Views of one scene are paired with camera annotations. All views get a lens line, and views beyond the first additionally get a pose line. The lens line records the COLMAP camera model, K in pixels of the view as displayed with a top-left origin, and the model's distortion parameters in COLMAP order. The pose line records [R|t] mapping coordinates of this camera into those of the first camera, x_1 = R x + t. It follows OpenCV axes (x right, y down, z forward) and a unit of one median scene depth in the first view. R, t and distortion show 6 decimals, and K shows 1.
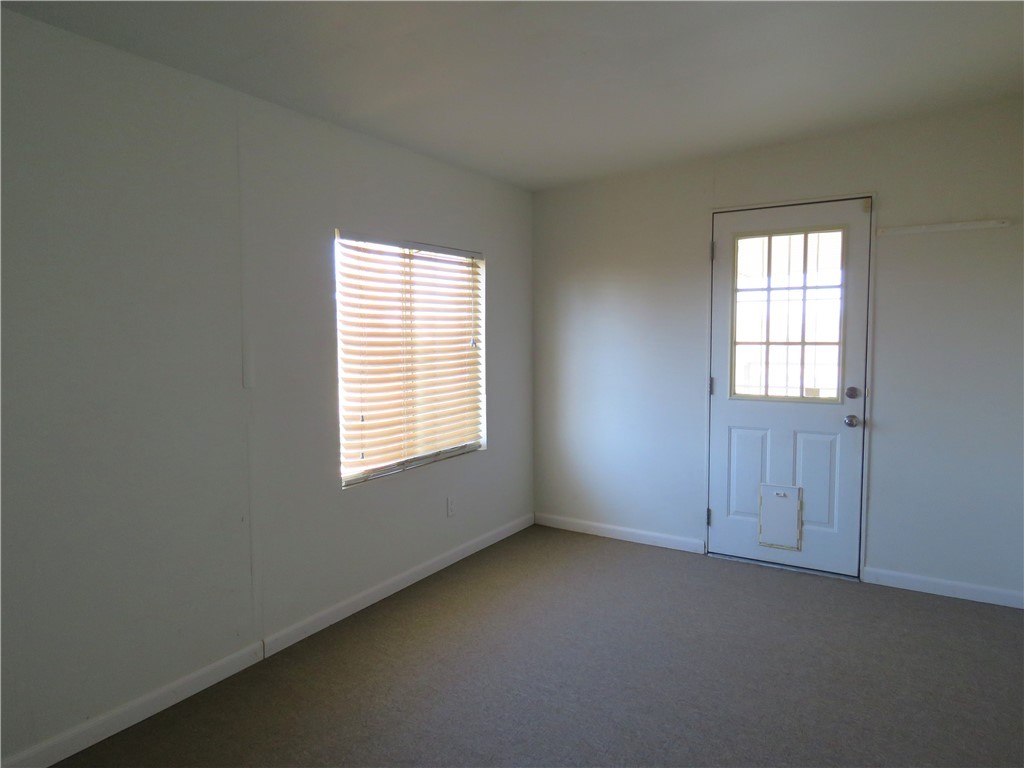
lens RADIAL K [[659.0, 0, 512.0], [0, 659.0, 384.0], [0, 0, 1]] dist [-0.004319, -0.000489]
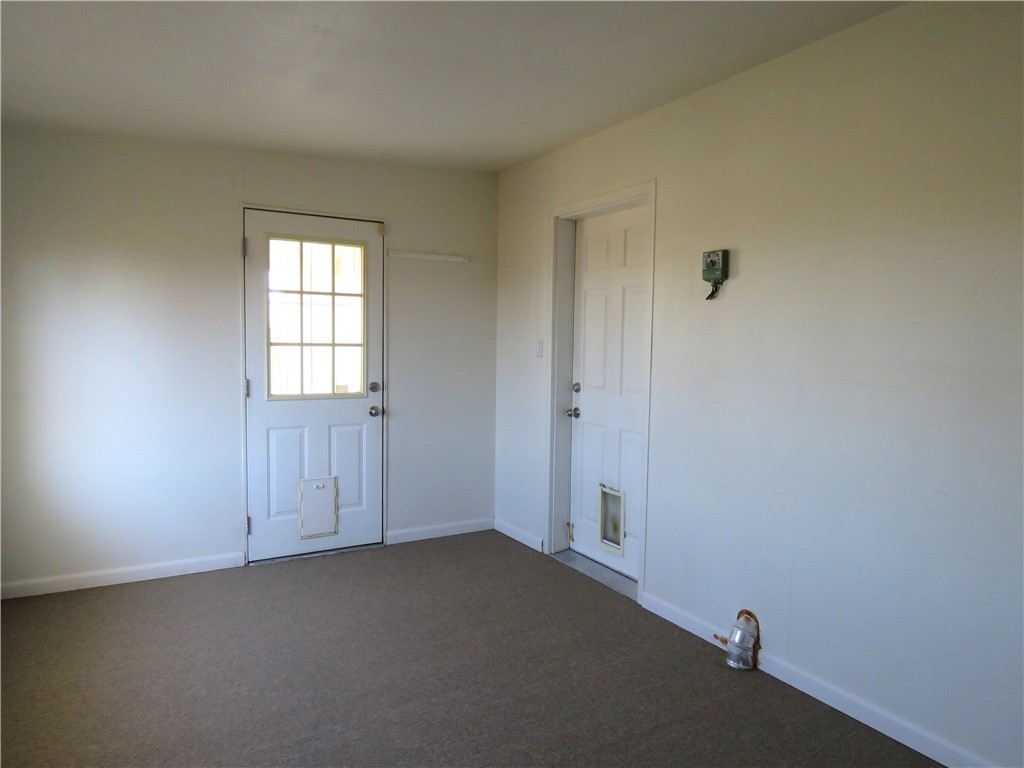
lens RADIAL K [[659.0, 0, 512.0], [0, 659.0, 384.0], [0, 0, 1]] dist [-0.004319, -0.000489]
pose [[0.462310, -0.048445, 0.885394, -0.388142], [0.046833, 0.998447, 0.030176, -0.015197], [-0.885480, 0.027515, 0.463861, 0.227556]]
